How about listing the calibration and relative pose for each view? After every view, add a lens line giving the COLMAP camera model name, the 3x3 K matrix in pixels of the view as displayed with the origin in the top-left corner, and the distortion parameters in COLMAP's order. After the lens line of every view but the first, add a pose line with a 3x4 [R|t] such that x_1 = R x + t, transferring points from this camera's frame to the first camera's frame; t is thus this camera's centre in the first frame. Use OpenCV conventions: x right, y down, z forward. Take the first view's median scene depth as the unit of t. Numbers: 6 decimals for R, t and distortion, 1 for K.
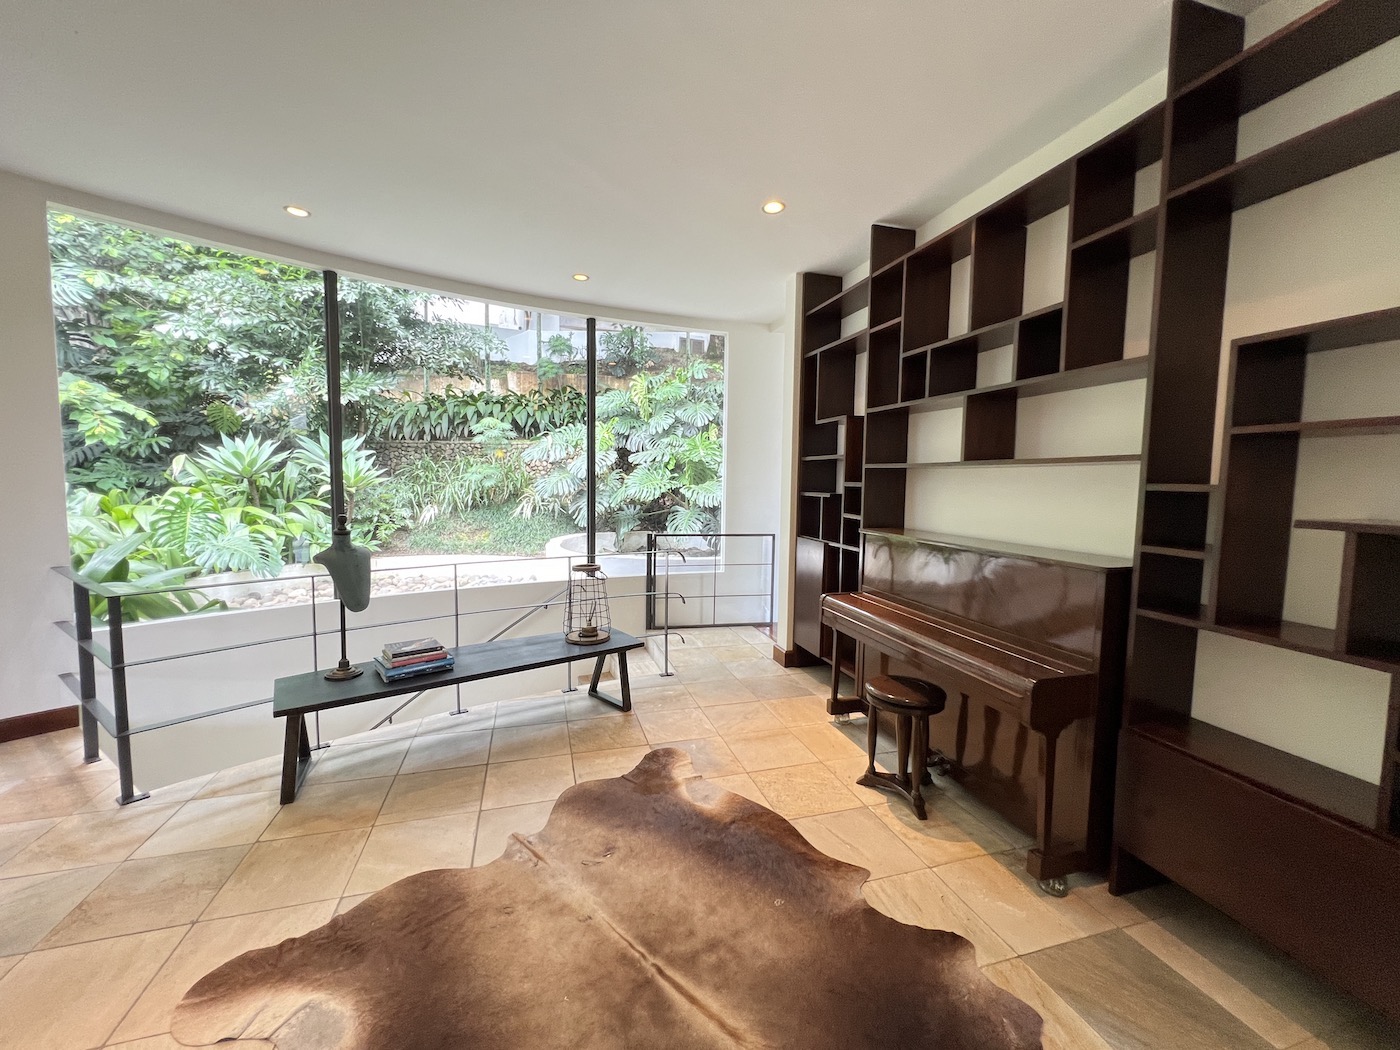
lens RADIAL K [[563.1, 0, 698.3], [0, 563.1, 521.0], [0, 0, 1]] dist [0.001570, -0.000202]
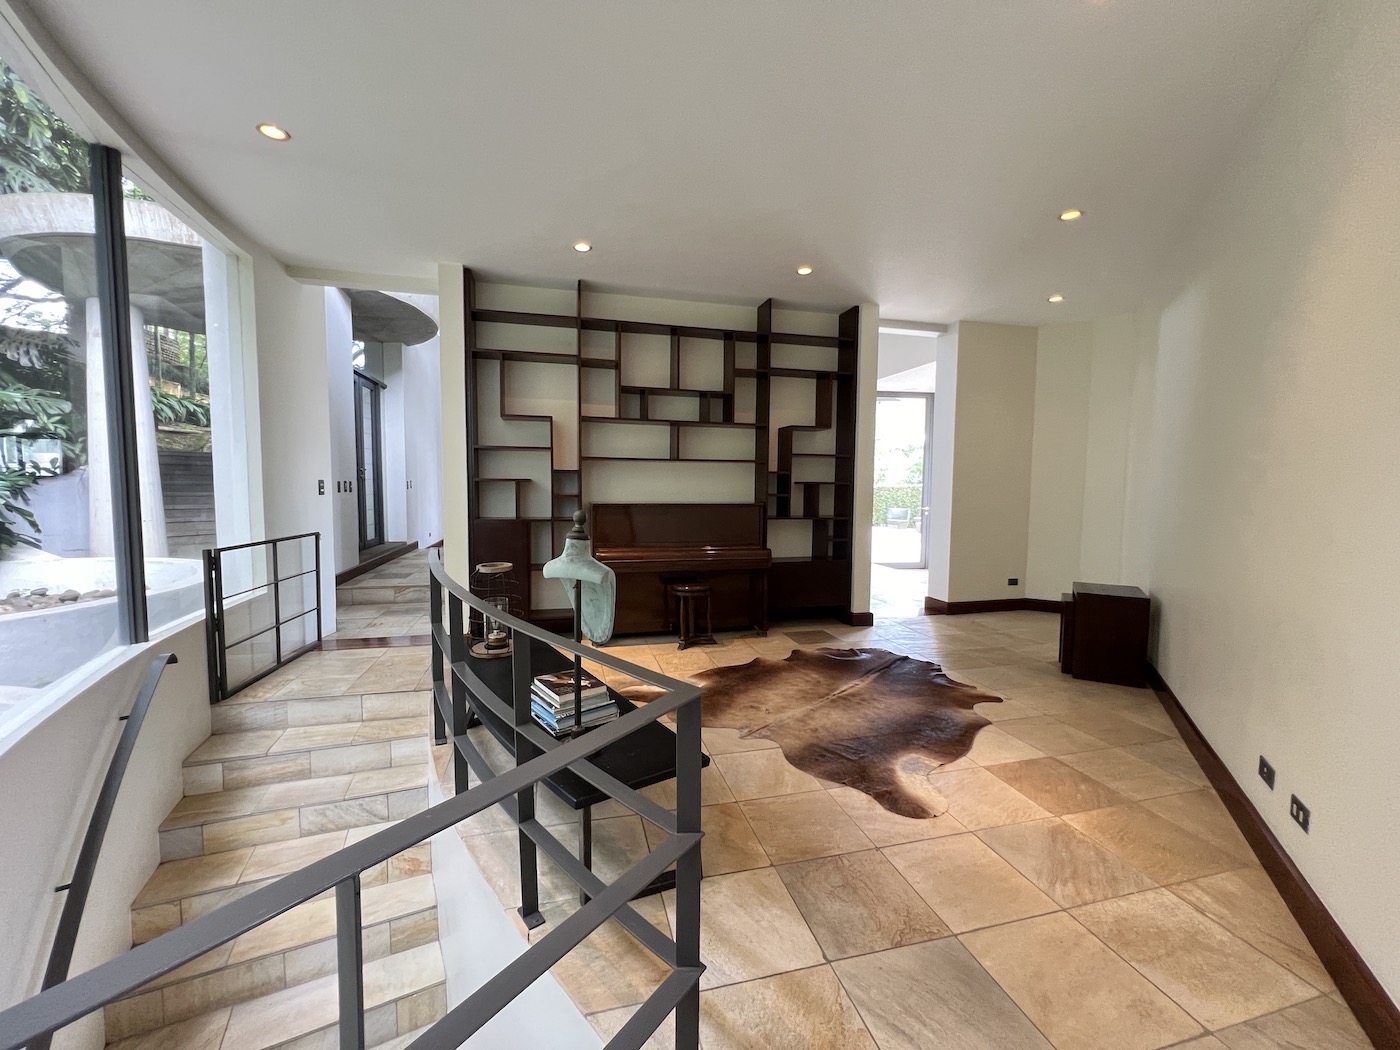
lens RADIAL K [[563.1, 0, 698.3], [0, 563.1, 521.0], [0, 0, 1]] dist [0.001570, -0.000202]
pose [[0.031476, -0.075621, 0.996640, -1.893261], [0.068058, 0.994982, 0.073346, -0.046552], [-0.997185, 0.065521, 0.036464, 1.219609]]
